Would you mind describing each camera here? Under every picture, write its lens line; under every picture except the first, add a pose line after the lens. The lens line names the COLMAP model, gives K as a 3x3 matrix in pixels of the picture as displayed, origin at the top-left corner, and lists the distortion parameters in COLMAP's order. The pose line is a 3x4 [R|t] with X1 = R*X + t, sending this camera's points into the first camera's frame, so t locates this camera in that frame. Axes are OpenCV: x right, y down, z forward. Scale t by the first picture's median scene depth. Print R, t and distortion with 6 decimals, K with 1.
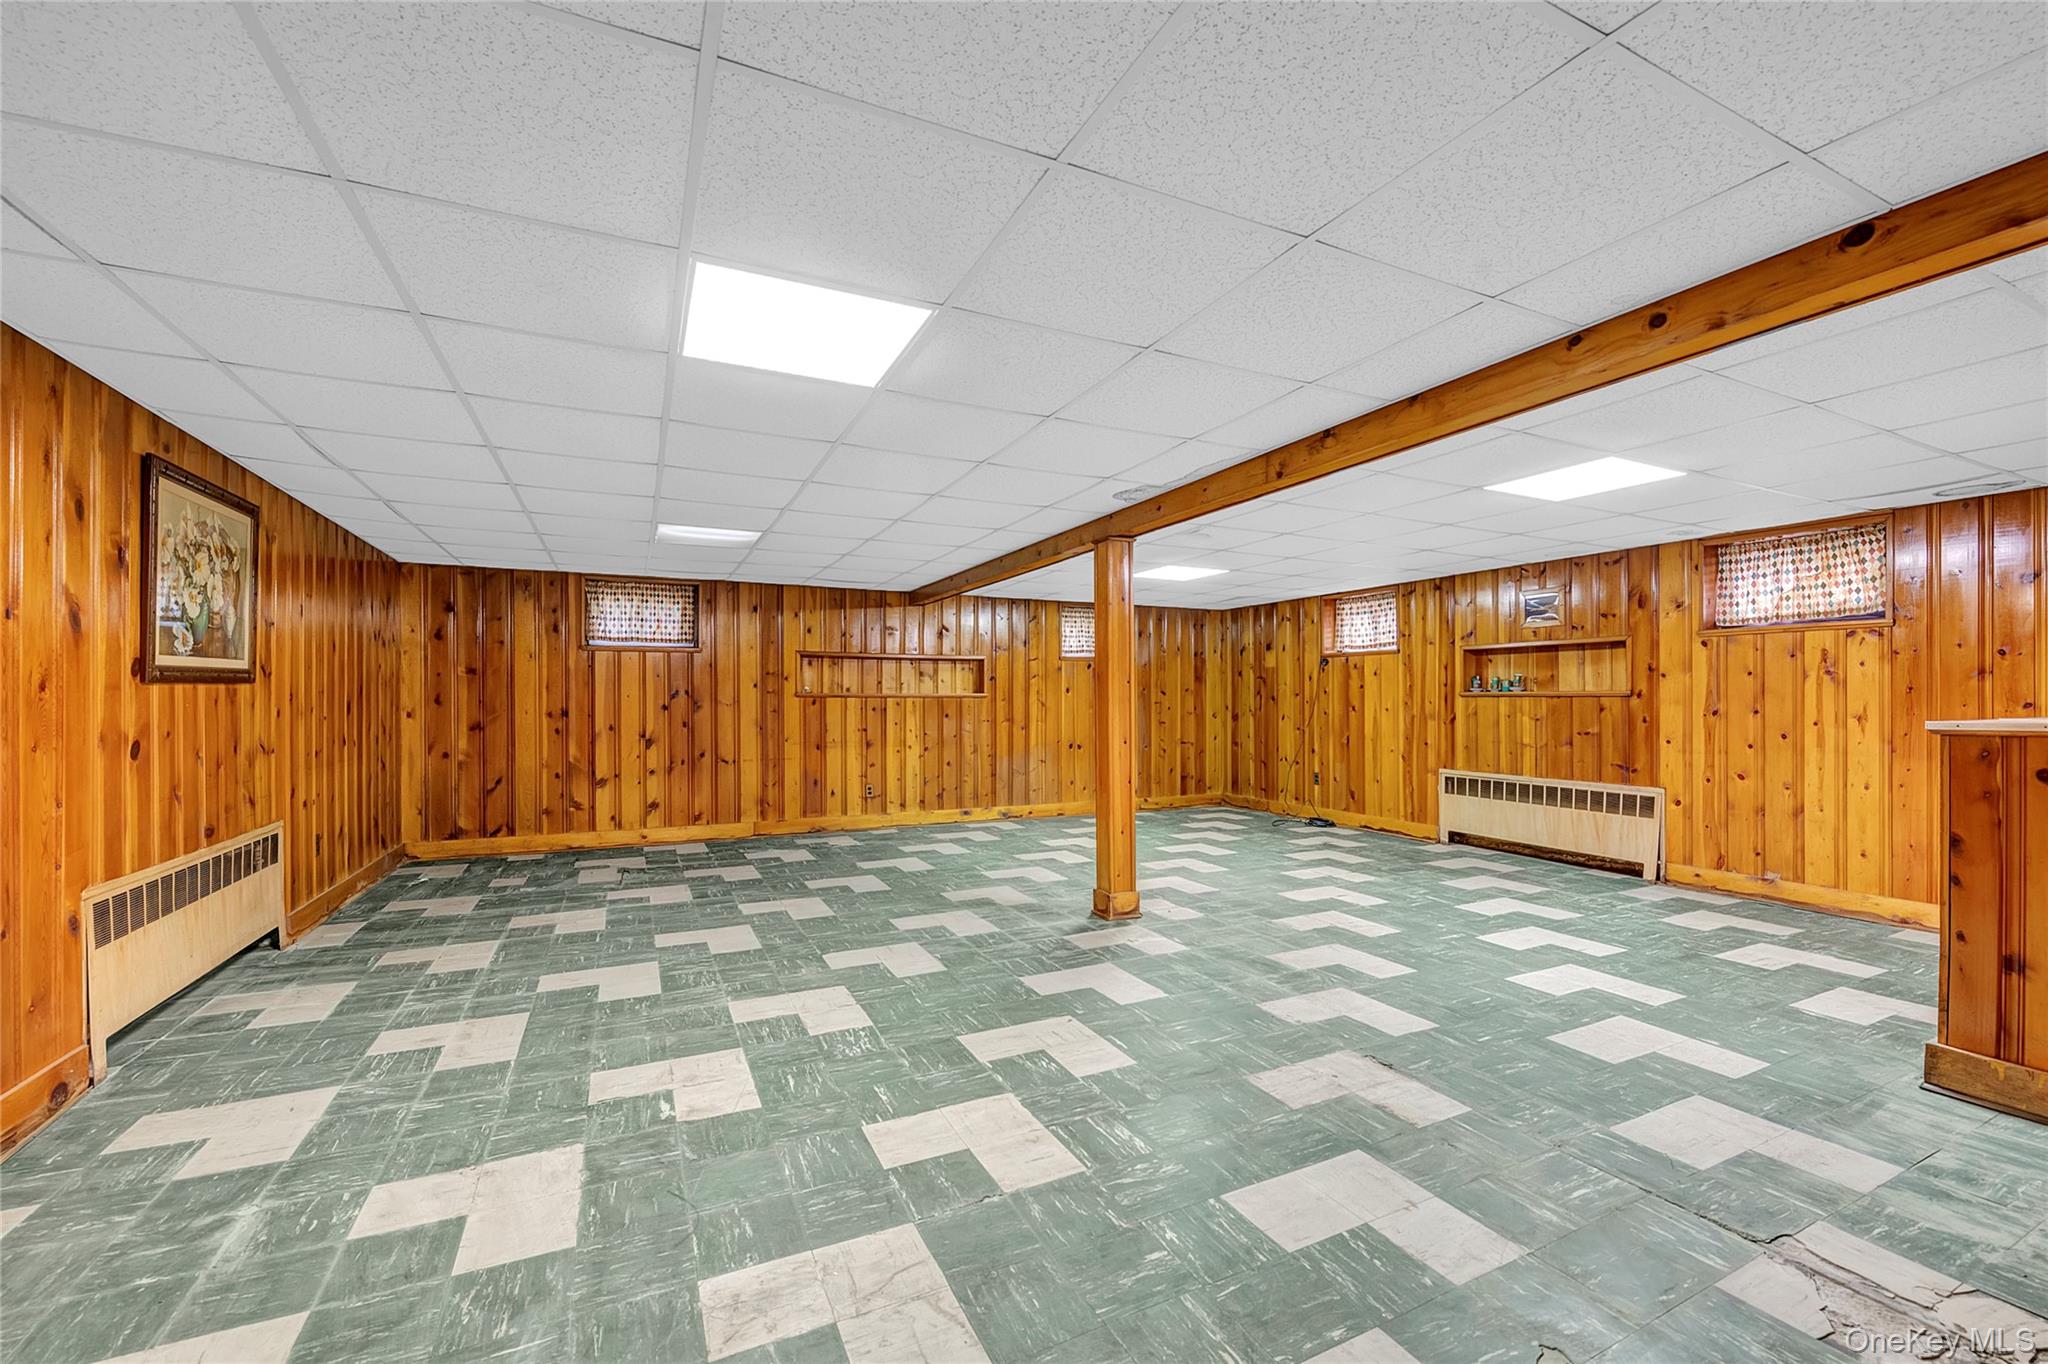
lens RADIAL K [[838.7, 0, 1025.7], [0, 838.7, 693.9], [0, 0, 1]] dist [-0.016393, -0.000145]
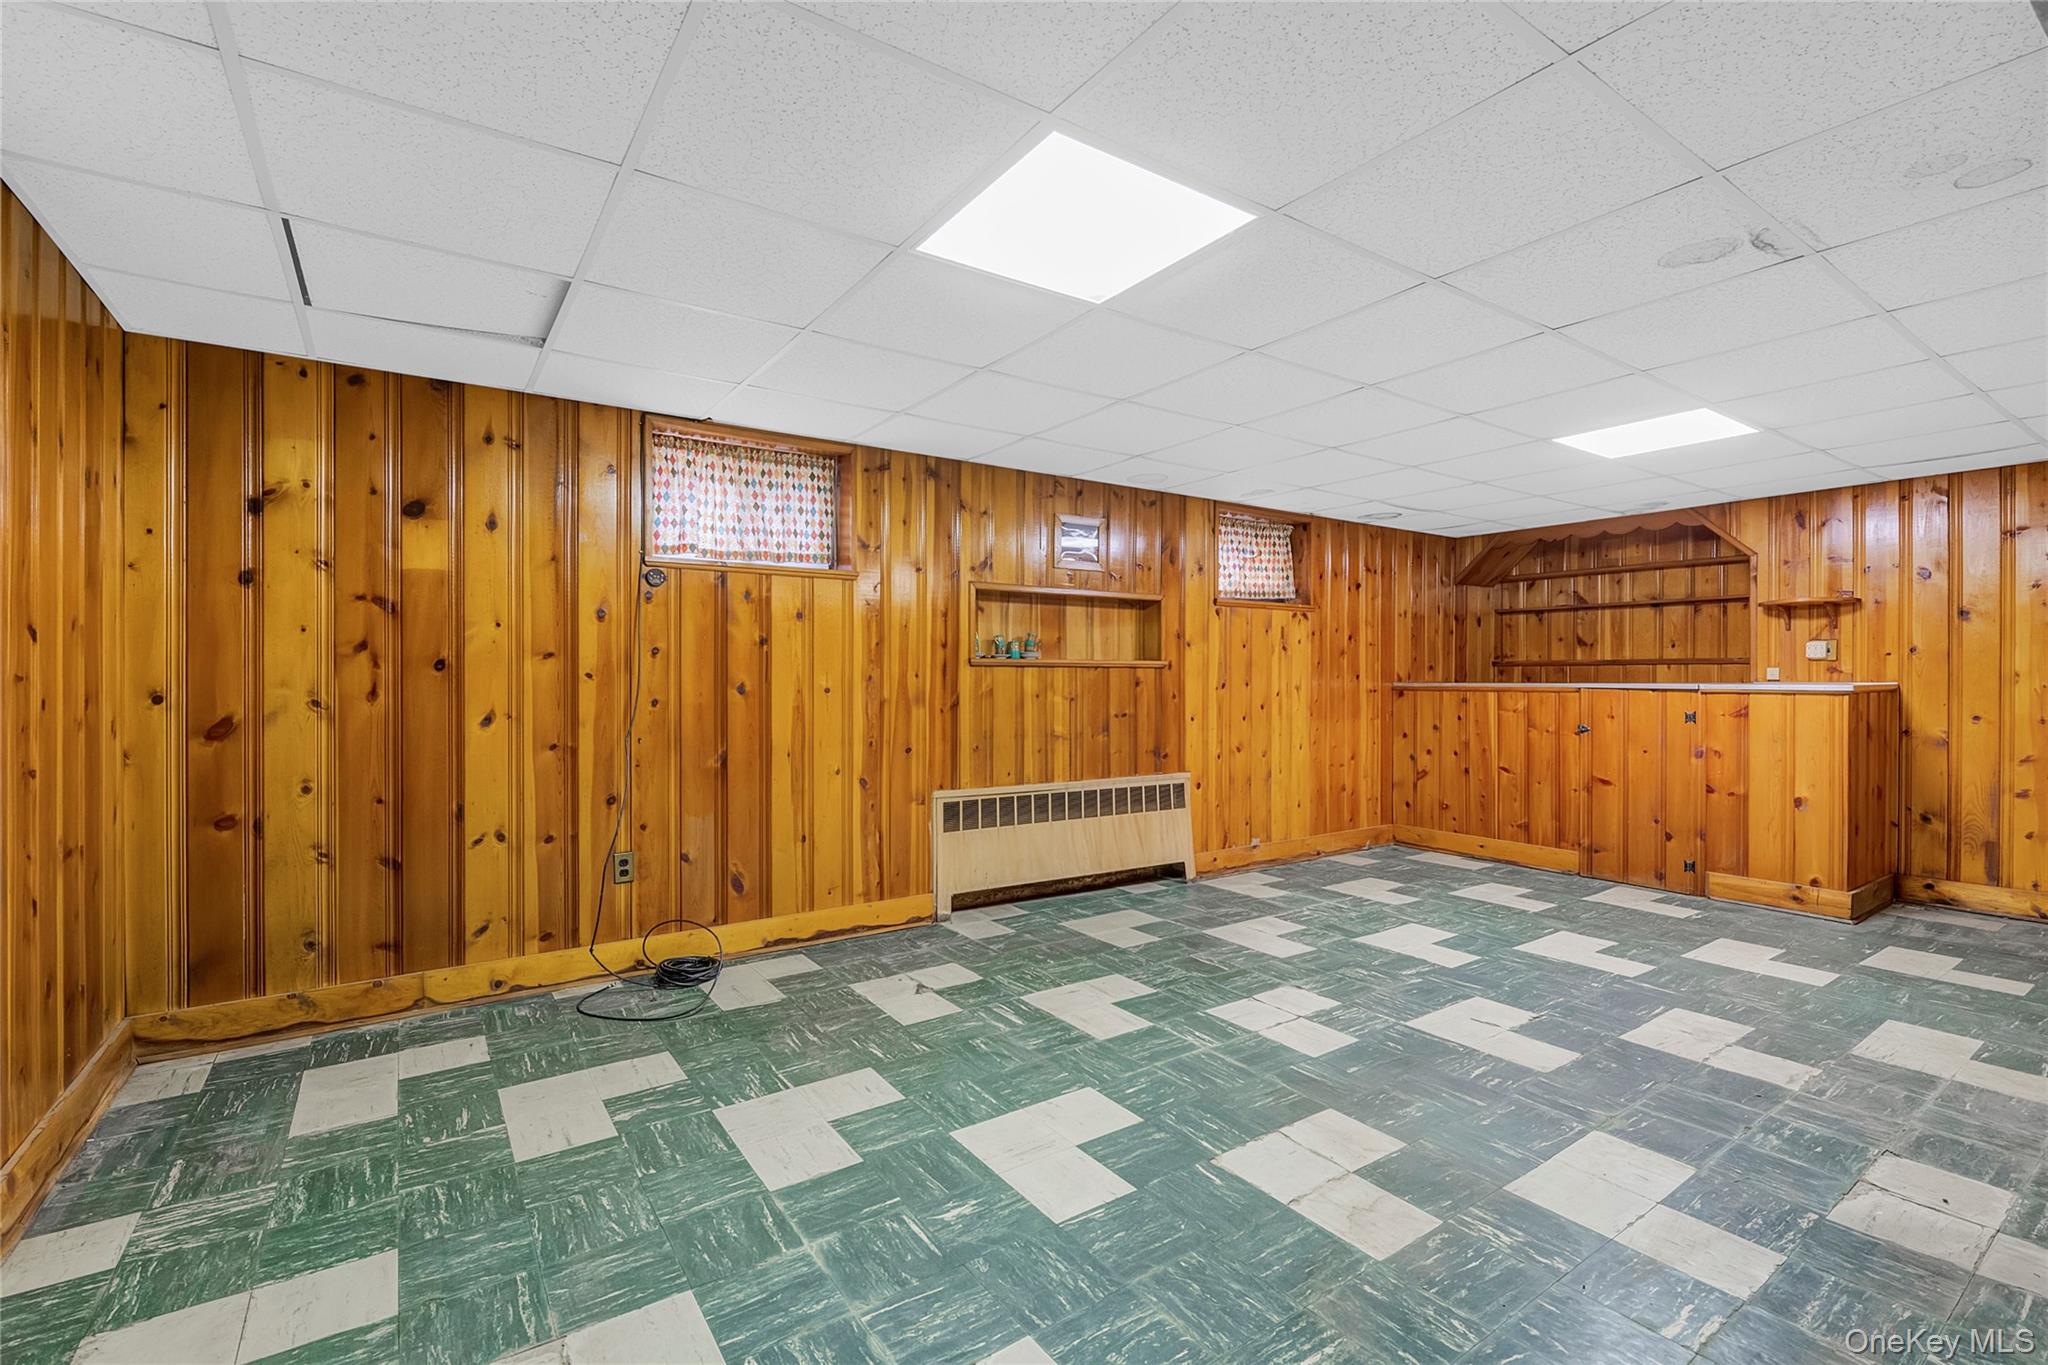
lens RADIAL K [[903.7, 0, 1020.9], [0, 903.7, 680.0], [0, 0, 1]] dist [-0.003063, -0.000404]
pose [[-0.149423, -0.003787, 0.988766, -0.137915], [-0.006501, 0.999975, 0.002848, 0.012366], [-0.988752, -0.006002, -0.149443, 1.151019]]
